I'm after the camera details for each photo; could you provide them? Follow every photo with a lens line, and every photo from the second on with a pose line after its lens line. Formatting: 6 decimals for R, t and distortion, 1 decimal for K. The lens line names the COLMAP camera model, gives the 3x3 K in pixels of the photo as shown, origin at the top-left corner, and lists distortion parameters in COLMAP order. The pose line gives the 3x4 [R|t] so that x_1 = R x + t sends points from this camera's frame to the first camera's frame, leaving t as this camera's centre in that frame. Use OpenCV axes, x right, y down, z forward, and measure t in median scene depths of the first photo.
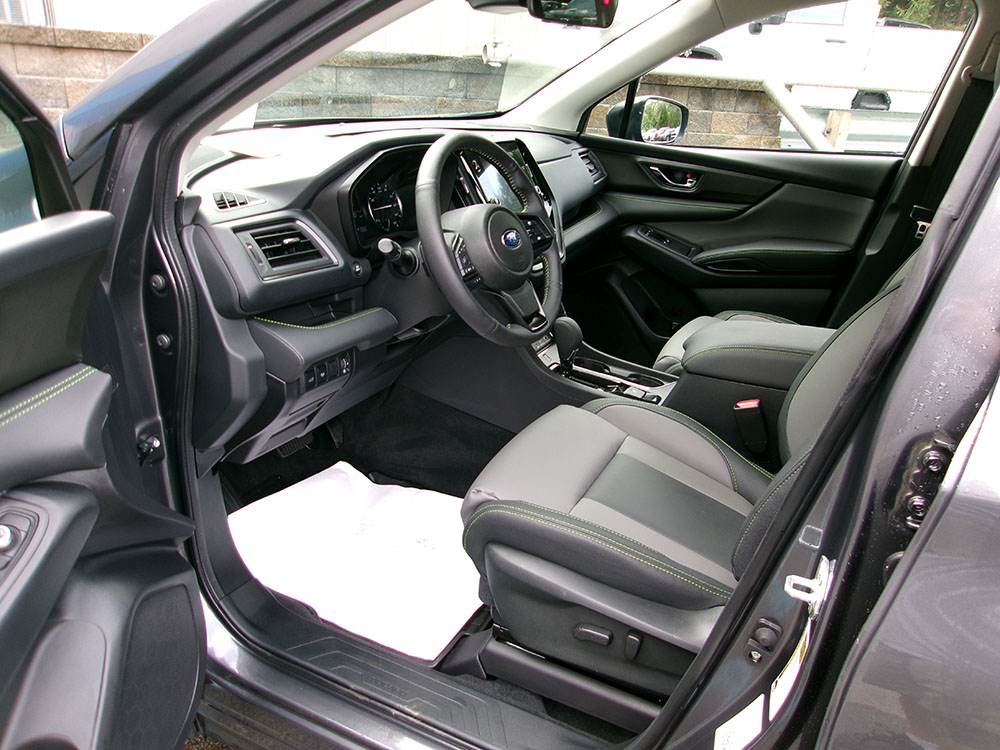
lens RADIAL K [[782.4, 0, 502.6], [0, 782.4, 375.9], [0, 0, 1]] dist [-0.014095, 0.056131]
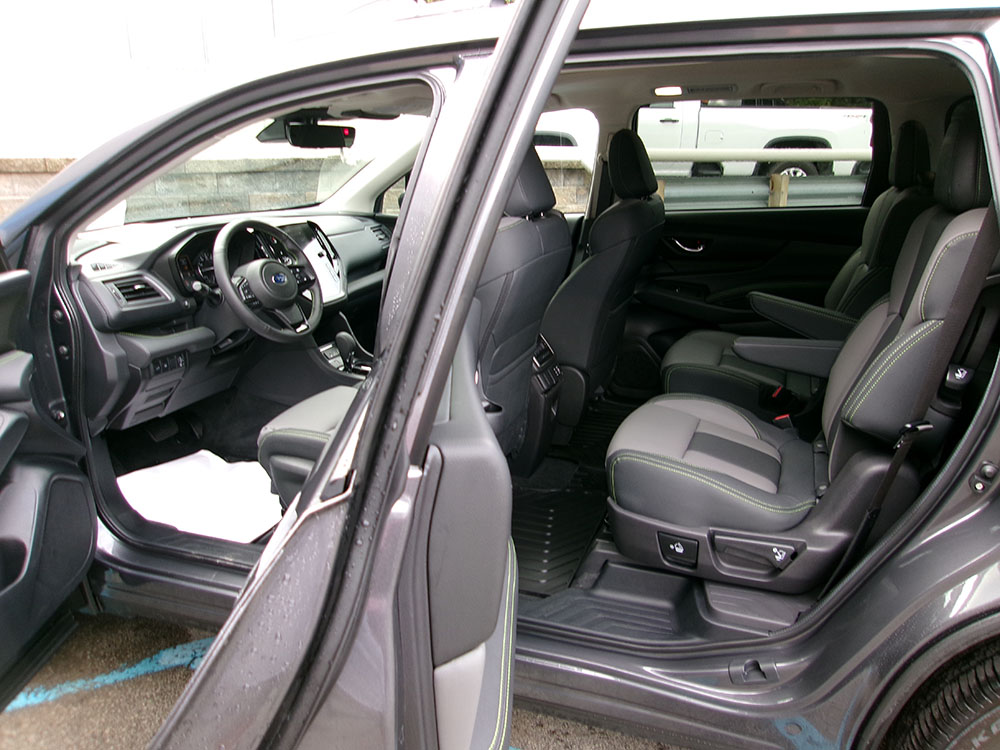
lens RADIAL K [[782.4, 0, 502.9], [0, 782.4, 372.7], [0, 0, 1]] dist [-0.014095, 0.056131]
pose [[0.992222, -0.087472, 0.088563, 0.340542], [0.095959, 0.990686, -0.096604, 0.247103], [-0.079288, 0.104351, 0.991375, -0.718802]]
